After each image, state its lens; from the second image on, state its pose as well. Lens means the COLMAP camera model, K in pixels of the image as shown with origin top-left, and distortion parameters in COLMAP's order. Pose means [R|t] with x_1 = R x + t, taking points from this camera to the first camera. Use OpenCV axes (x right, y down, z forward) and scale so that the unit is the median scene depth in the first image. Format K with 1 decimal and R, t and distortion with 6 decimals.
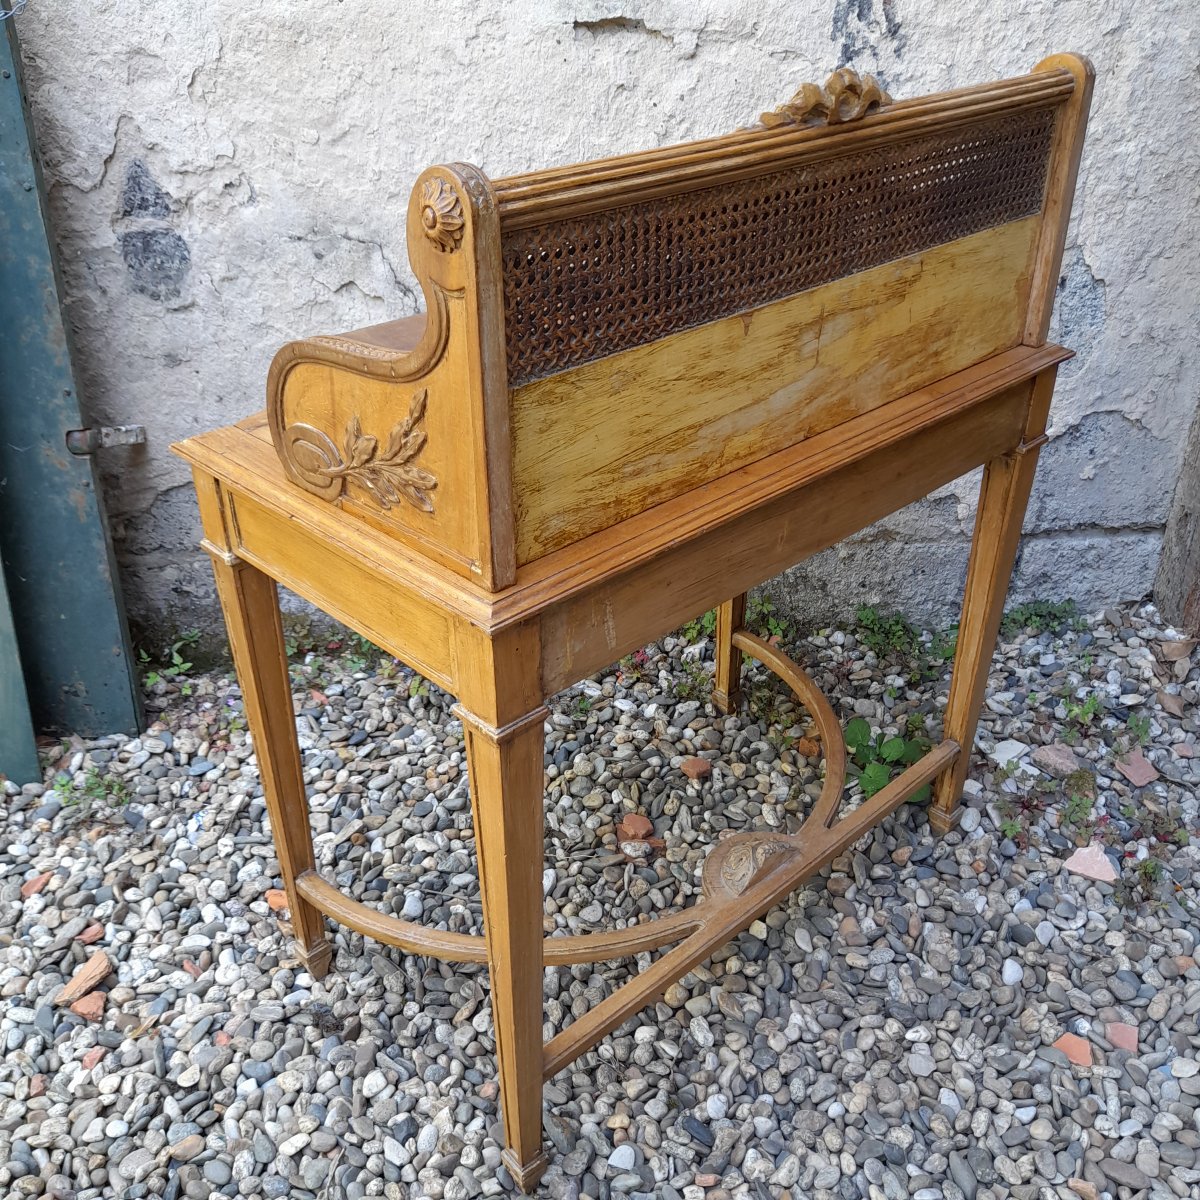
lens RADIAL K [[1190.0, 0, 578.3], [0, 1190.0, 602.3], [0, 0, 1]] dist [0.023726, -0.025231]
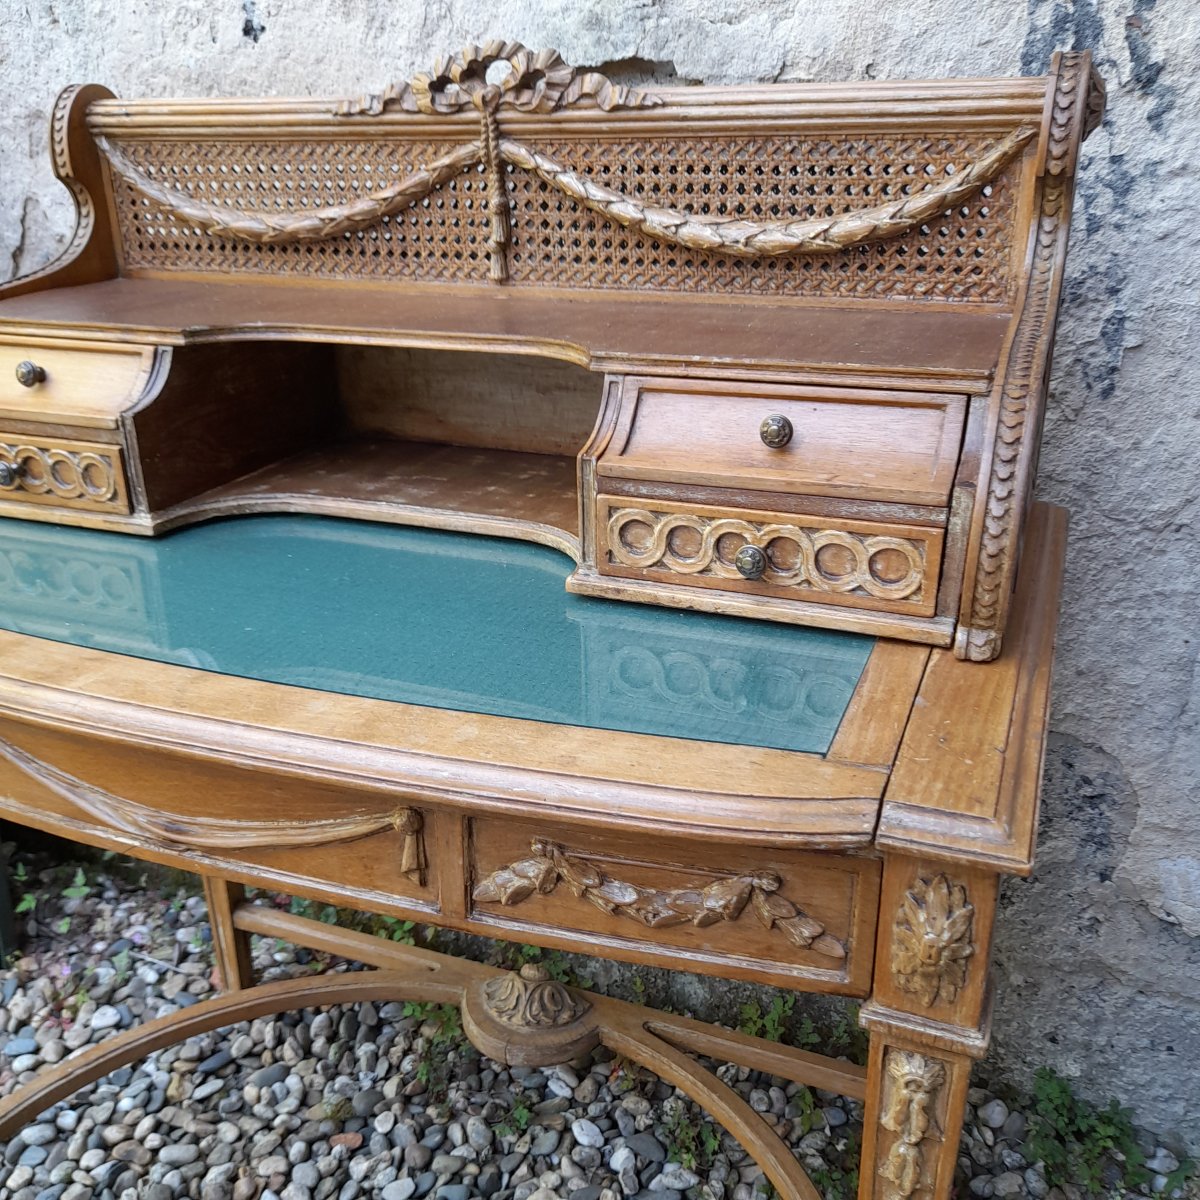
lens RADIAL K [[1184.1, 0, 583.1], [0, 1184.1, 605.4], [0, 0, 1]] dist [0.022715, -0.043223]
pose [[0.907477, 0.162024, -0.387599, 0.265138], [-0.187882, 0.981749, -0.029495, -0.189334], [0.375746, 0.099589, 0.921356, 0.446661]]
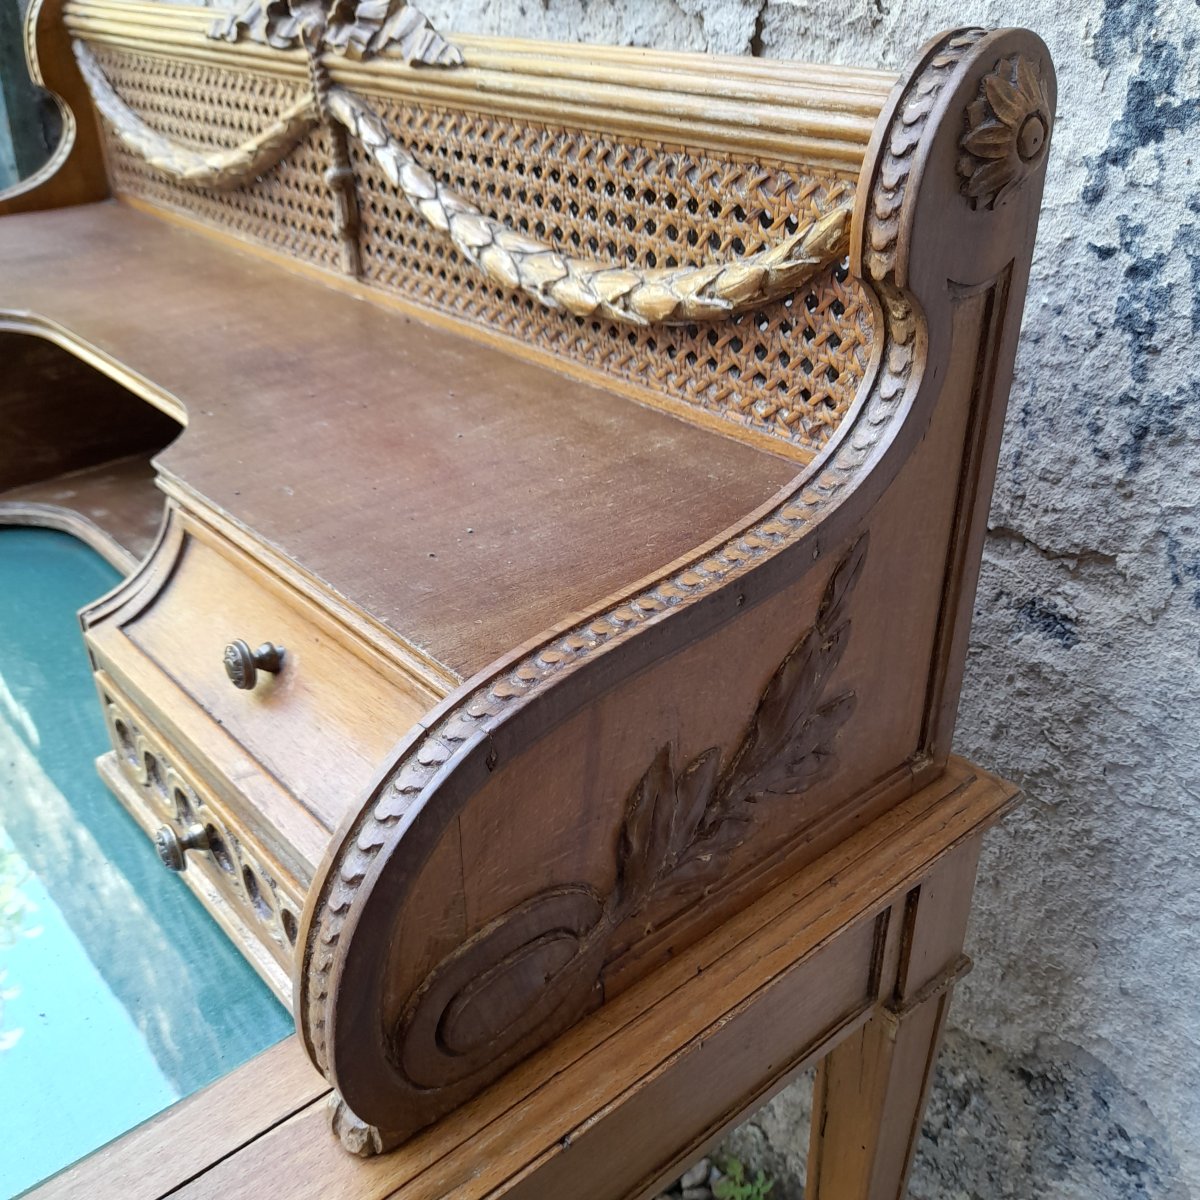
lens RADIAL K [[1200.5, 0, 583.6], [0, 1200.5, 601.4], [0, 0, 1]] dist [0.035170, -0.079228]
pose [[0.616797, 0.395828, -0.680355, 0.369386], [-0.346077, 0.912704, 0.217260, -0.354406], [0.706960, 0.101450, 0.699940, 0.686905]]
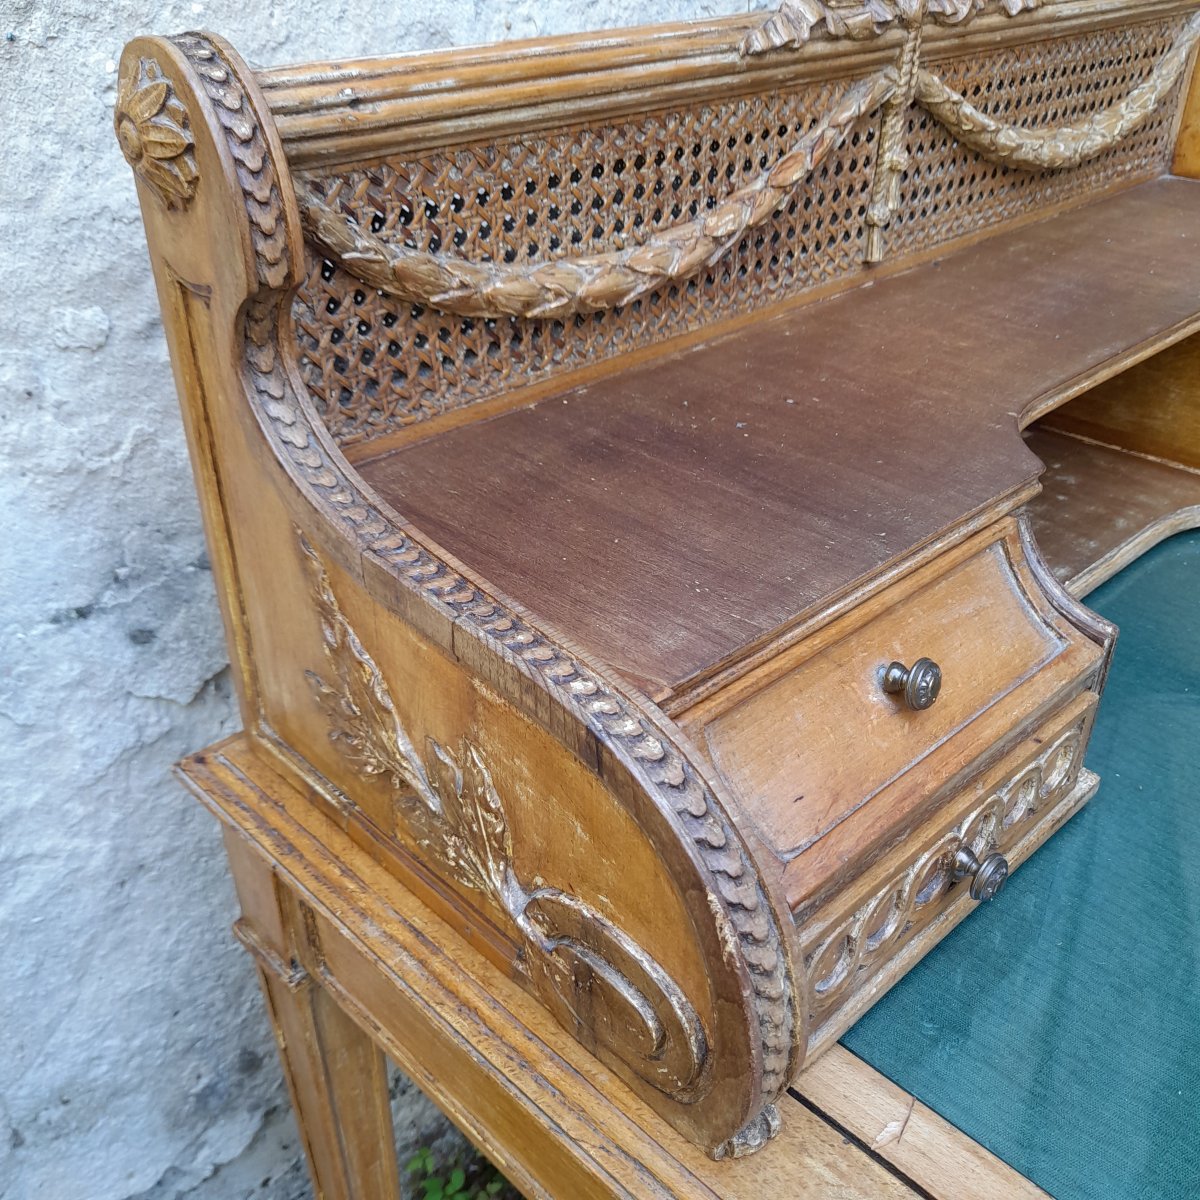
lens RADIAL K [[1200.5, 0, 583.6], [0, 1200.5, 601.4], [0, 0, 1]] dist [0.035170, -0.079228]
pose [[0.753323, -0.335040, 0.565909, -0.323979], [0.290666, 0.941514, 0.170485, -0.329634], [-0.589930, 0.036060, 0.806649, 0.647836]]
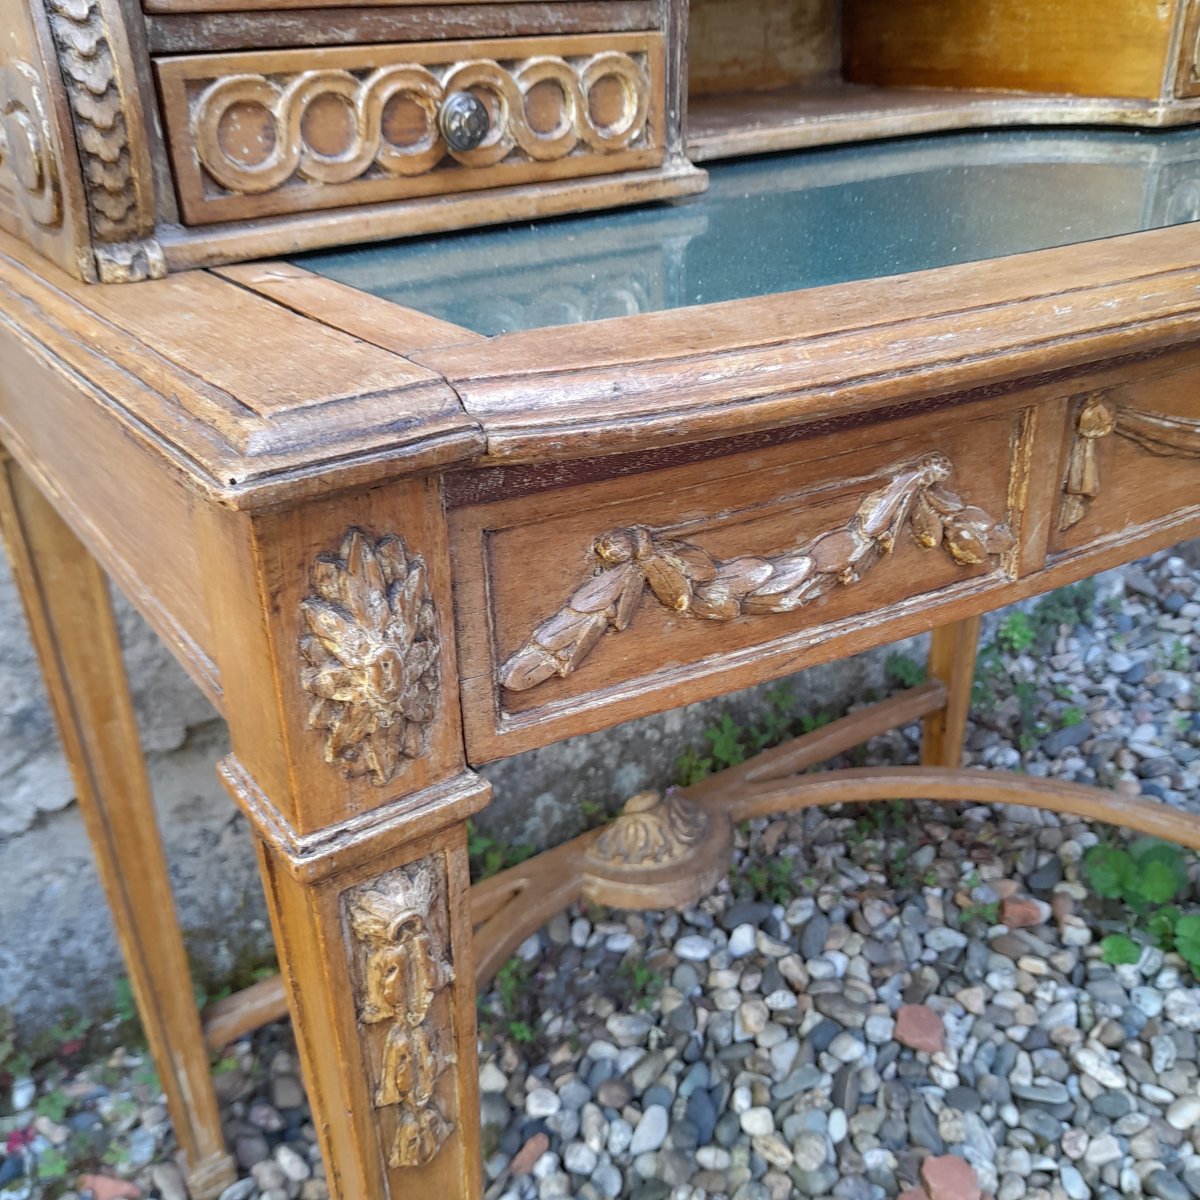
lens RADIAL K [[1200.5, 0, 583.6], [0, 1200.5, 601.4], [0, 0, 1]] dist [0.035170, -0.079228]
pose [[0.847805, -0.246030, 0.469782, -0.258191], [0.250643, 0.966579, 0.053878, -0.127504], [-0.467338, 0.072069, 0.881137, 0.584364]]
